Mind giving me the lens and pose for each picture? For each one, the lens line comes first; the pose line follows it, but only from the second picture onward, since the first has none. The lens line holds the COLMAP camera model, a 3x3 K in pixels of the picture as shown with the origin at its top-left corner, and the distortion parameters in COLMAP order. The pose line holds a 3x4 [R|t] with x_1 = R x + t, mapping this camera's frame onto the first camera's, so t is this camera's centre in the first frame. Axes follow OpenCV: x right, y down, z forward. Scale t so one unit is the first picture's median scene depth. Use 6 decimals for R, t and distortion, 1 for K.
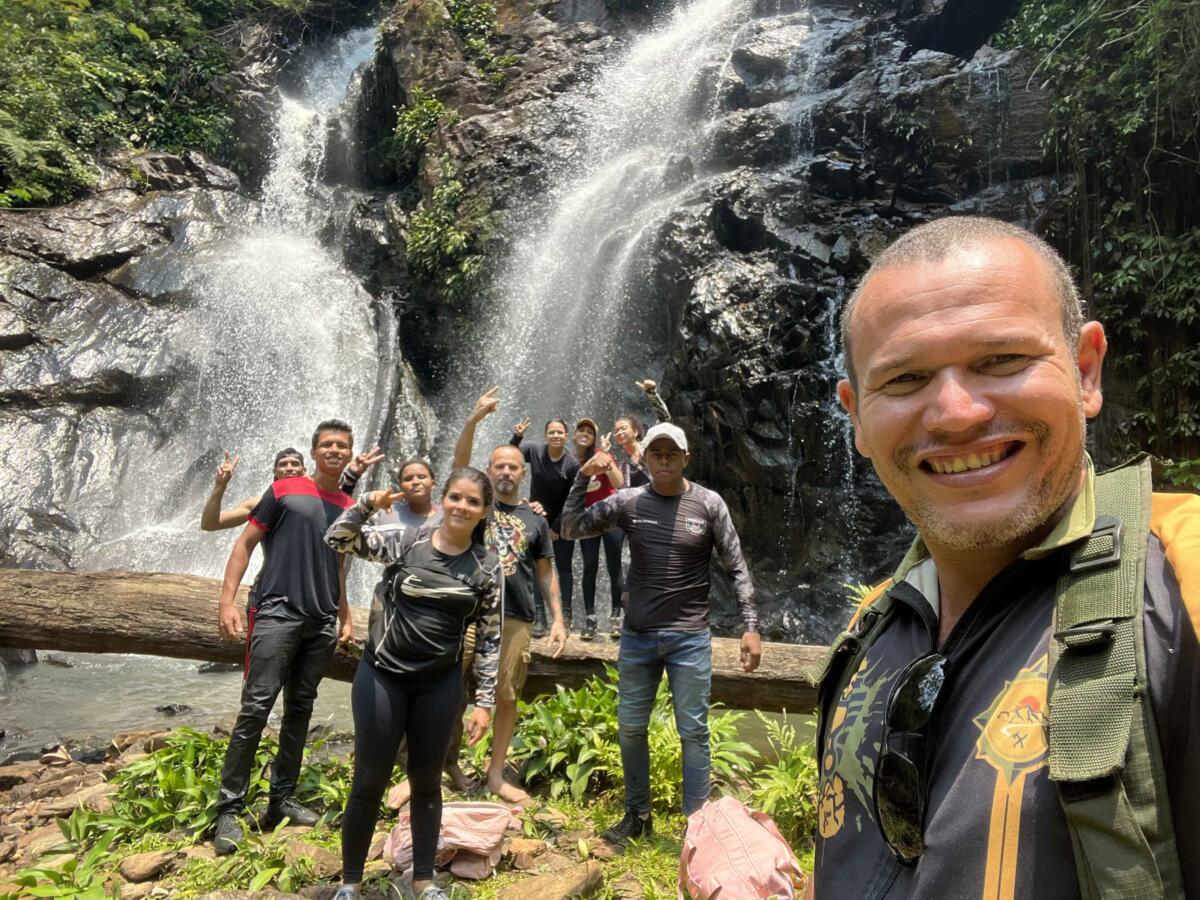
lens RADIAL K [[850.0, 0, 631.0], [0, 850.0, 468.5], [0, 0, 1]] dist [0.076394, -0.085367]
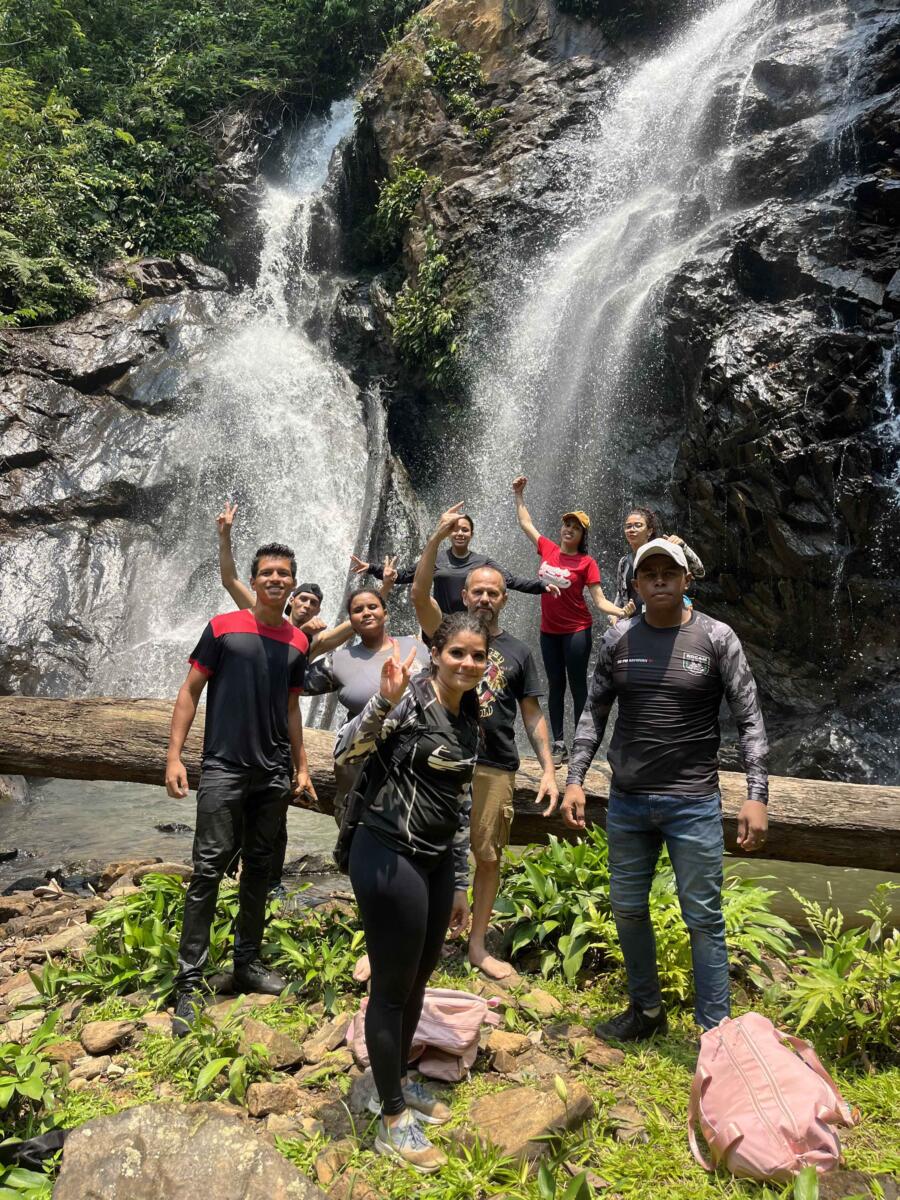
lens RADIAL K [[914.6, 0, 443.7], [0, 914.6, 598.3], [0, 0, 1]] dist [0.052541, -0.062896]
pose [[0.975377, -0.025493, -0.219066, 0.005555], [0.035519, 0.998488, 0.041948, -0.008114], [0.217666, -0.048696, 0.974808, 0.021753]]
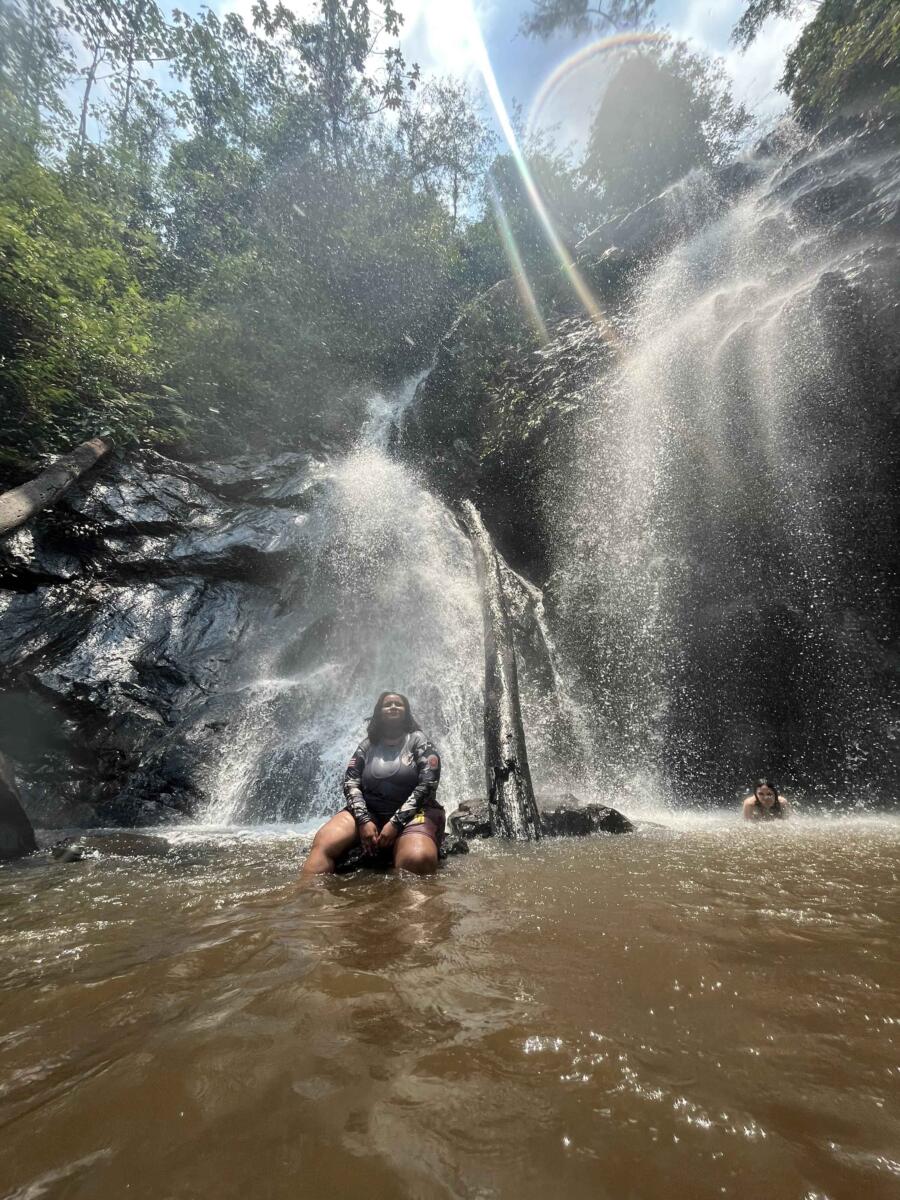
lens RADIAL K [[486.4, 0, 452.5], [0, 486.4, 596.4], [0, 0, 1]] dist [-0.002072, 0.000312]
pose [[0.981454, -0.108912, -0.157757, -0.233059], [0.064727, 0.962878, -0.262061, 0.103598], [0.180442, 0.246990, 0.952070, 0.446708]]
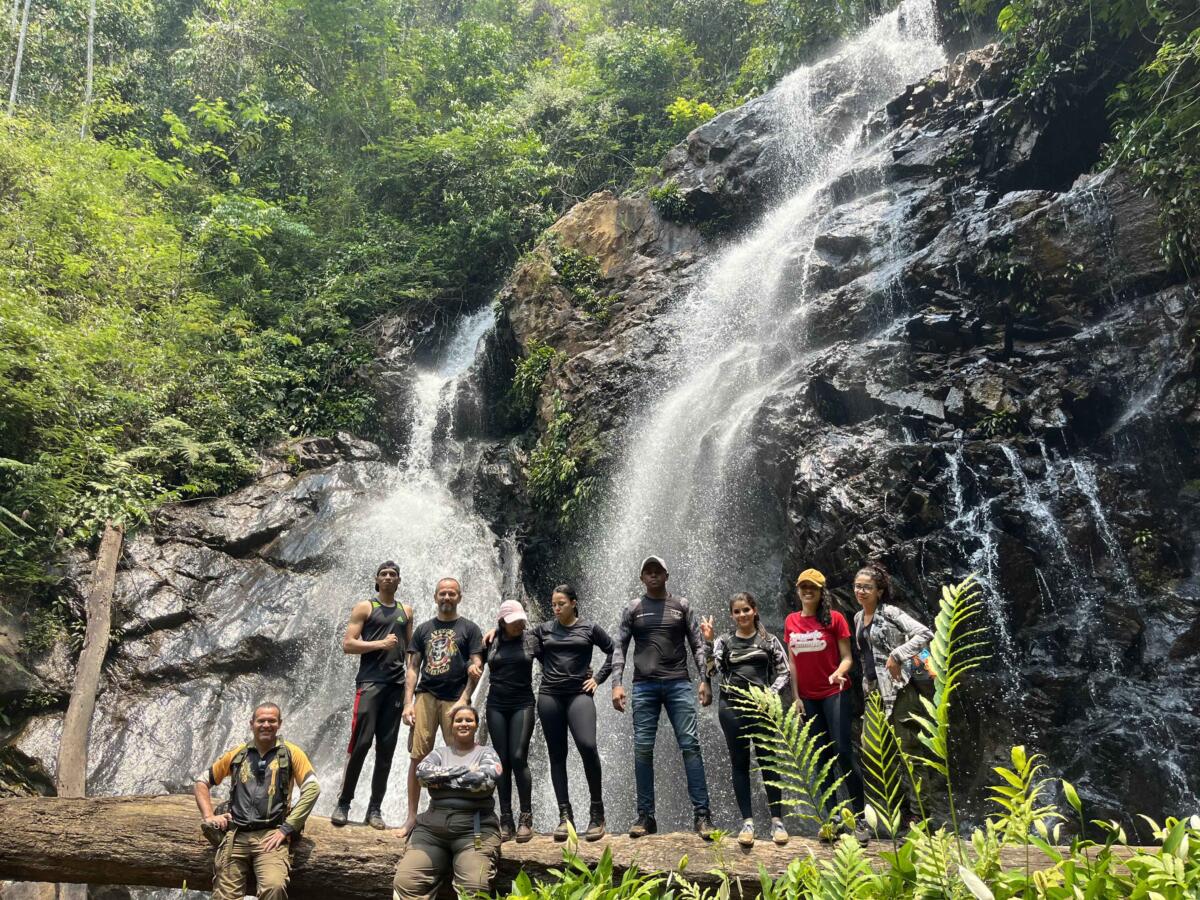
lens RADIAL K [[914.6, 0, 600.0], [0, 914.6, 450.0], [0, 0, 1]] dist [0.052541, -0.062896]
pose [[0.961047, -0.160983, -0.224662, 0.074877], [0.089345, 0.950170, -0.298655, 0.036097], [0.261545, 0.266949, 0.927541, 0.018997]]
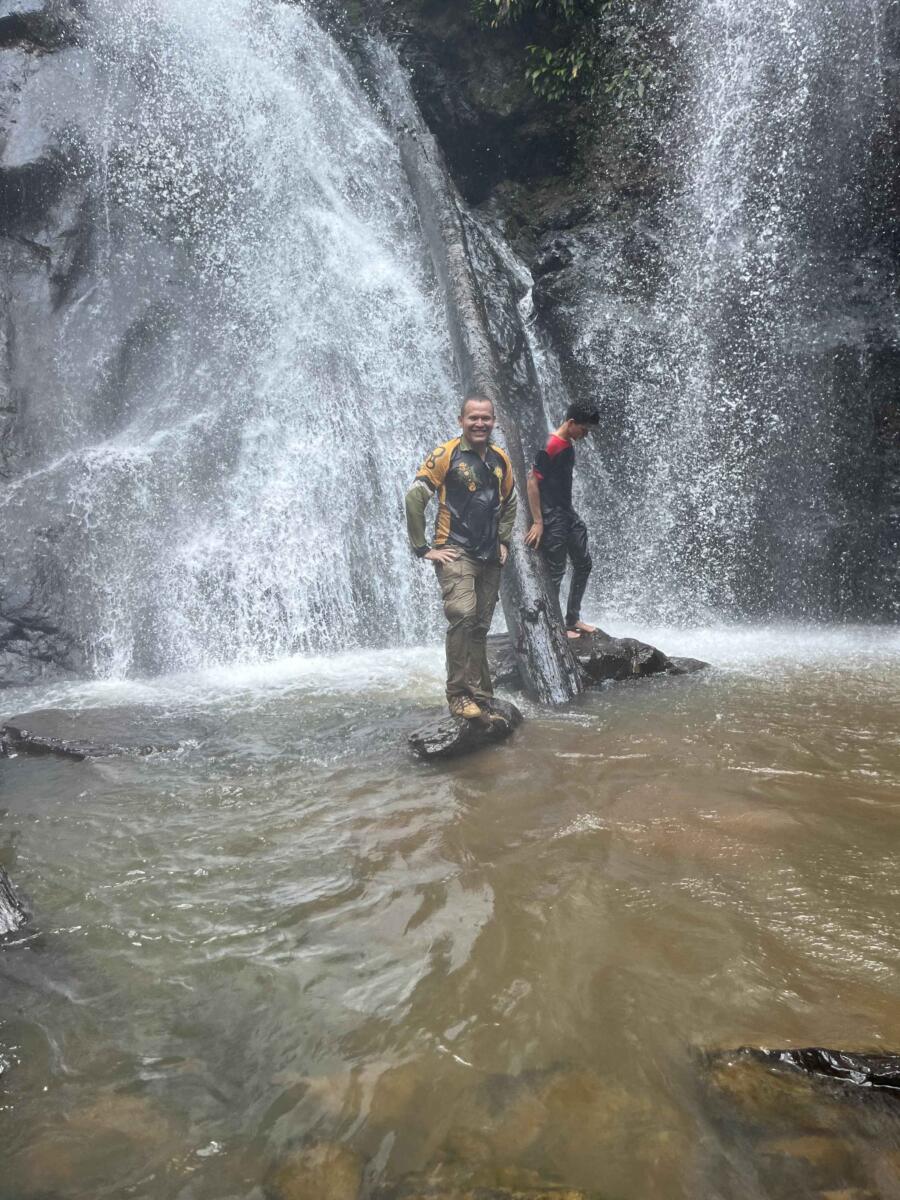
lens RADIAL K [[945.6, 0, 450.0], [0, 945.6, 600.0], [0, 0, 1]] dist [0.029413, -0.001769]
pose [[0.998031, -0.062131, 0.008568, -0.287096], [0.059323, 0.979478, 0.192621, 0.051016], [-0.020360, -0.191734, 0.981236, 0.349099]]
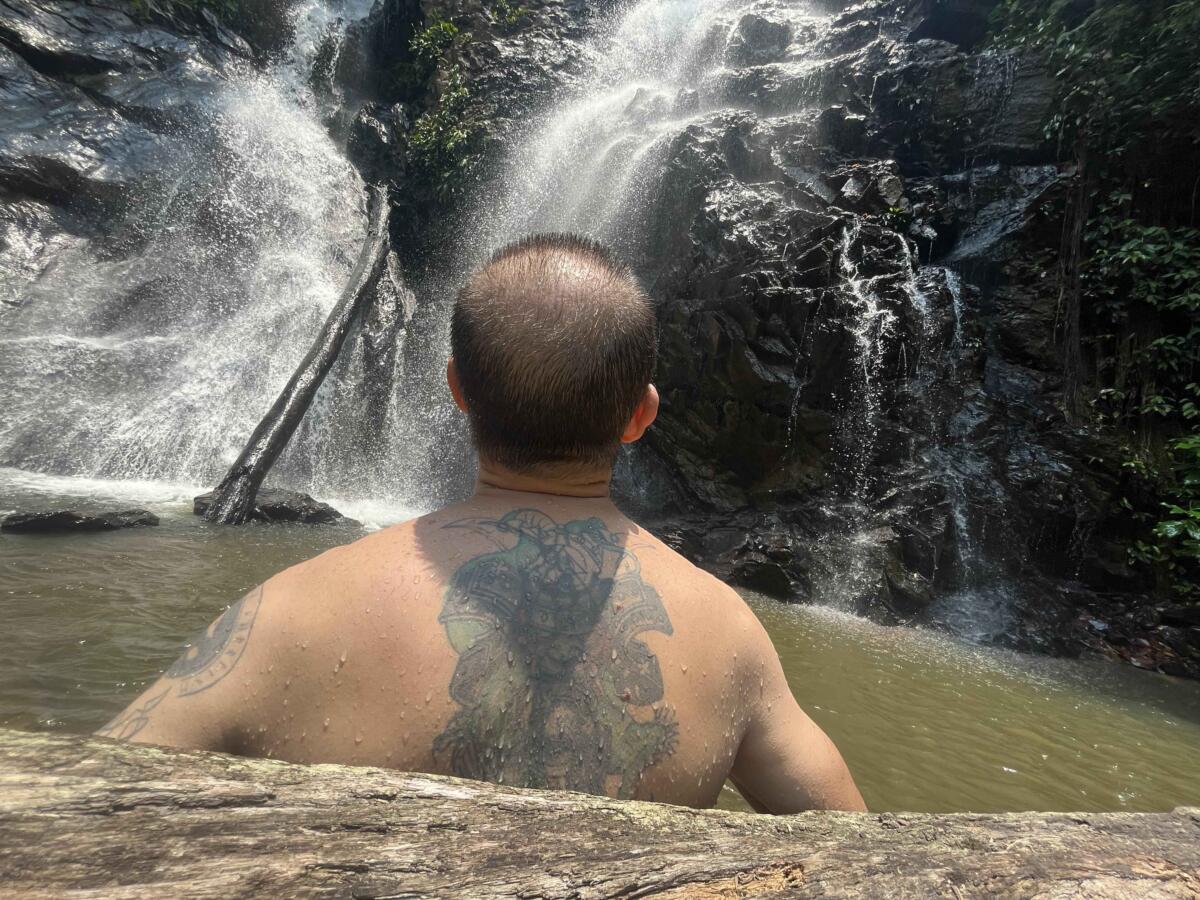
lens RADIAL K [[486.4, 0, 600.0], [0, 486.4, 450.0], [0, 0, 1]] dist [-0.002072, 0.000312]
pose [[0.971968, 0.145811, 0.184436, -0.088111], [-0.160262, 0.984868, 0.065959, 0.050648], [-0.172027, -0.093669, 0.980629, 0.342878]]
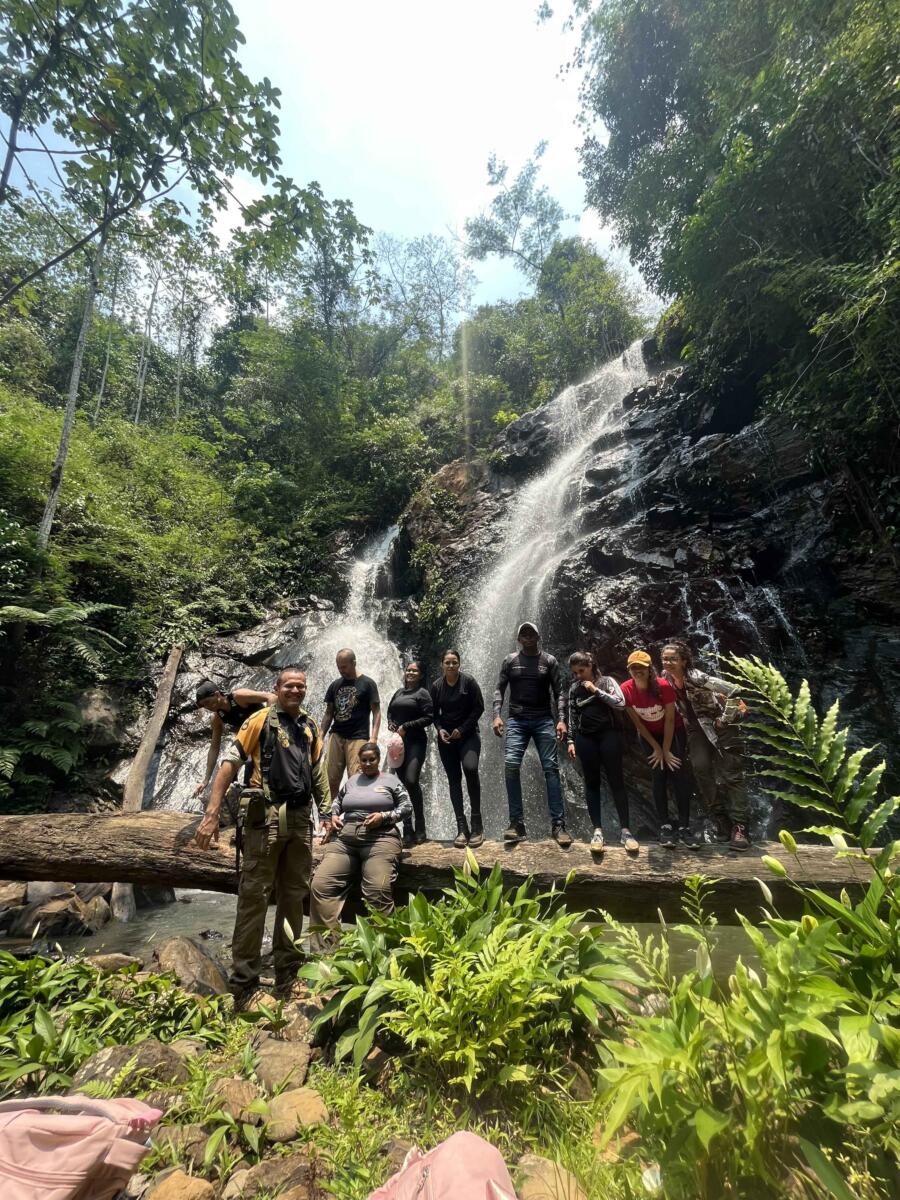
lens RADIAL K [[486.4, 0, 452.5], [0, 486.4, 596.4], [0, 0, 1]] dist [-0.002072, 0.000312]
pose [[0.956652, -0.184118, -0.225651, 0.037302], [0.099845, 0.935195, -0.339767, 0.038290], [0.273585, 0.302508, 0.913039, 0.123724]]
